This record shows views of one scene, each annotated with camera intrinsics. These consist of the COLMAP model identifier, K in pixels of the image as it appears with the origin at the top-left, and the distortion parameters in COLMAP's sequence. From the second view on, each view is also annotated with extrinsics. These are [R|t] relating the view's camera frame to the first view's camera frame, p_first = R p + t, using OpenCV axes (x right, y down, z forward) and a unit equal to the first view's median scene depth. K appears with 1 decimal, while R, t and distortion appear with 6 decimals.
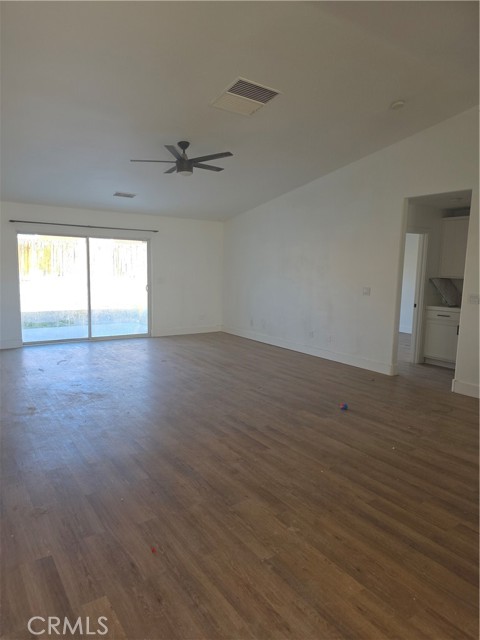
lens RADIAL K [[431.9, 0, 240.0], [0, 431.9, 320.0], [0, 0, 1]] dist [0.047646, 0.000020]
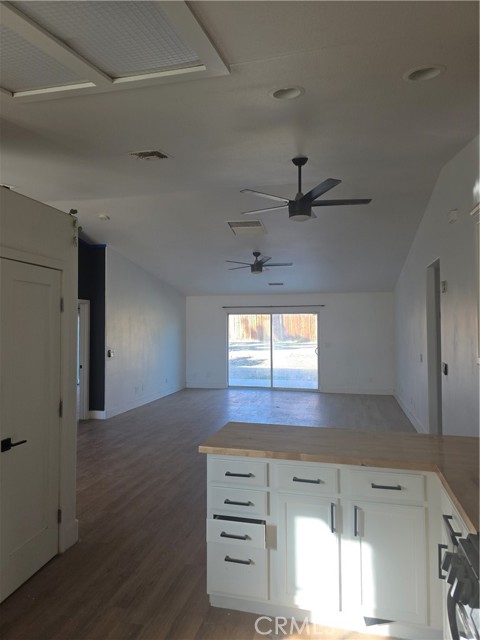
lens RADIAL K [[431.9, 0, 240.0], [0, 431.9, 320.0], [0, 0, 1]] dist [0.047646, 0.000020]
pose [[0.641255, -0.041484, -0.766205, 0.621689], [-0.081846, 0.989143, -0.122054, 0.006025], [0.762950, 0.140979, 0.630898, 0.053599]]
